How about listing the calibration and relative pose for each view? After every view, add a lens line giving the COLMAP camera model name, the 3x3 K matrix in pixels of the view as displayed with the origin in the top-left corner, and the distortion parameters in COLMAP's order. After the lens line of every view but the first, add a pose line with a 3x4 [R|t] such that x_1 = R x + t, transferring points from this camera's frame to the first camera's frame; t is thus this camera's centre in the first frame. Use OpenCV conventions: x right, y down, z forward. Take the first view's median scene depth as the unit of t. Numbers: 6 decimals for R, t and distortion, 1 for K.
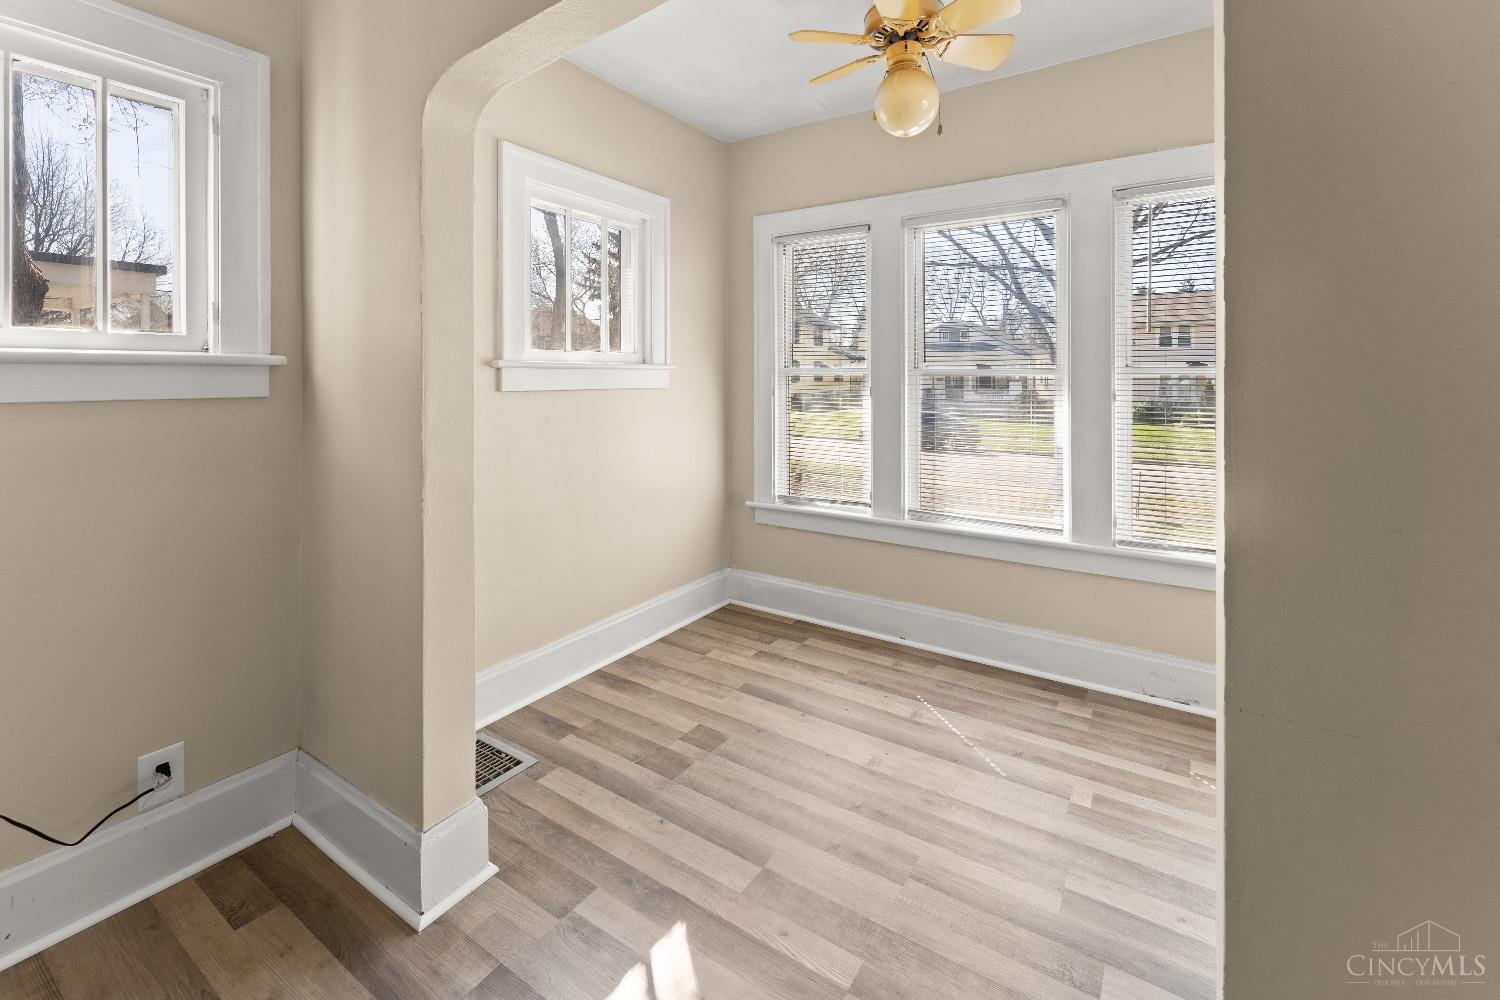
lens RADIAL K [[629.5, 0, 780.0], [0, 629.5, 372.5], [0, 0, 1]] dist [0.001971, 0.000136]
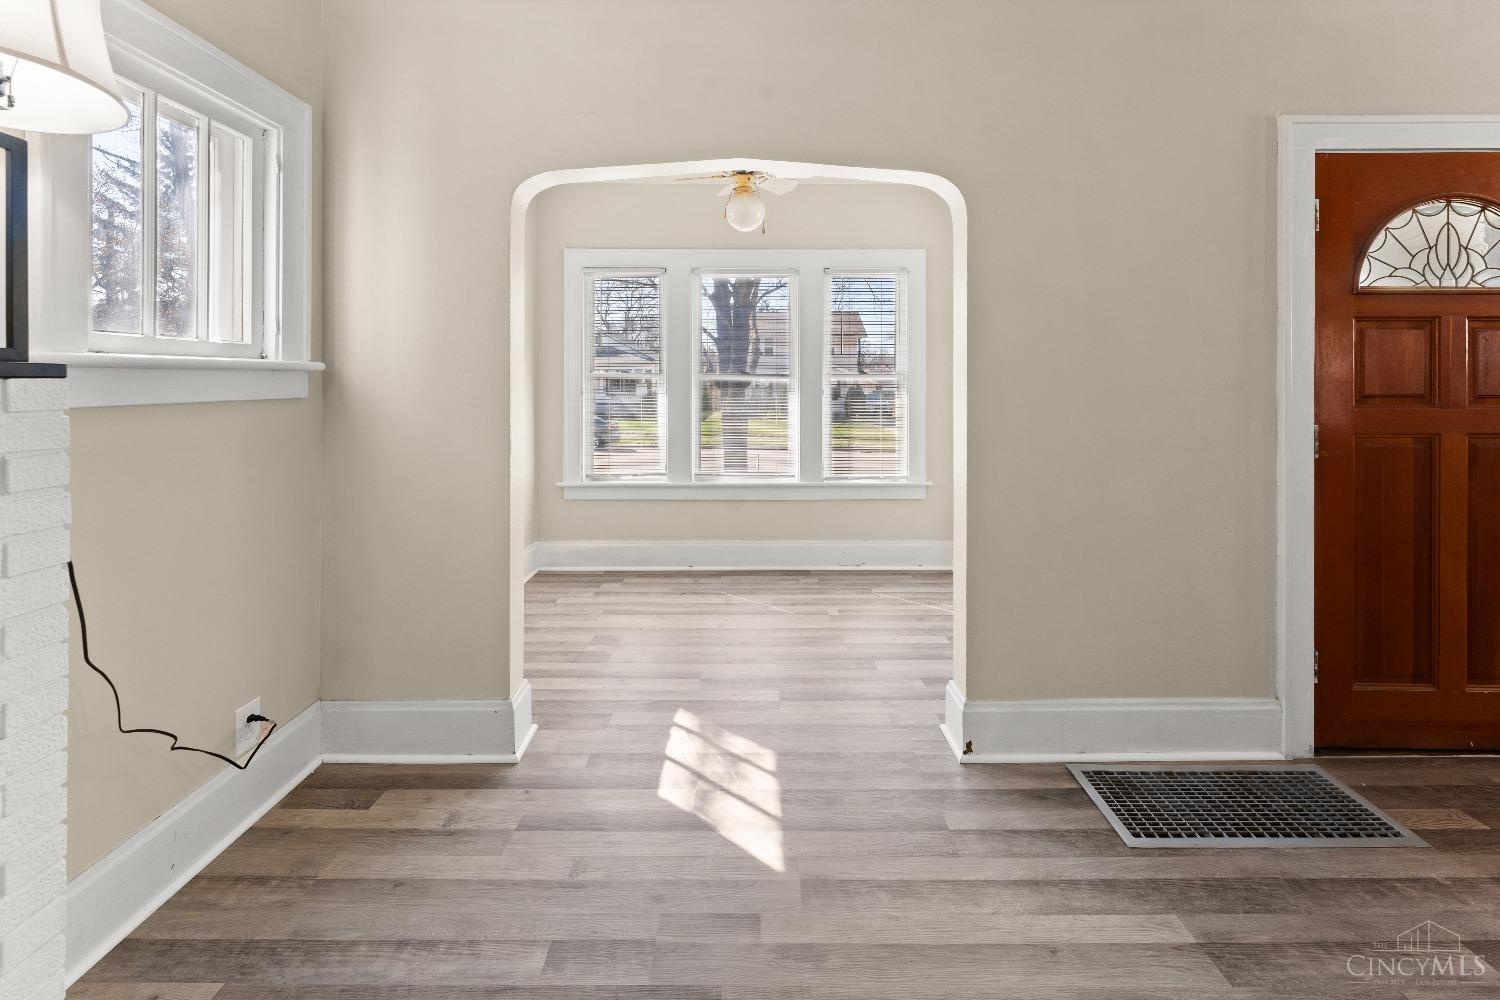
lens RADIAL K [[612.7, 0, 751.6], [0, 612.7, 377.1], [0, 0, 1]] dist [0.000066, 0.000069]
pose [[0.845550, 0.002489, 0.533890, -0.654768], [-0.004216, 0.999989, 0.002016, -0.004838], [-0.533879, -0.003956, 0.845551, -0.356348]]
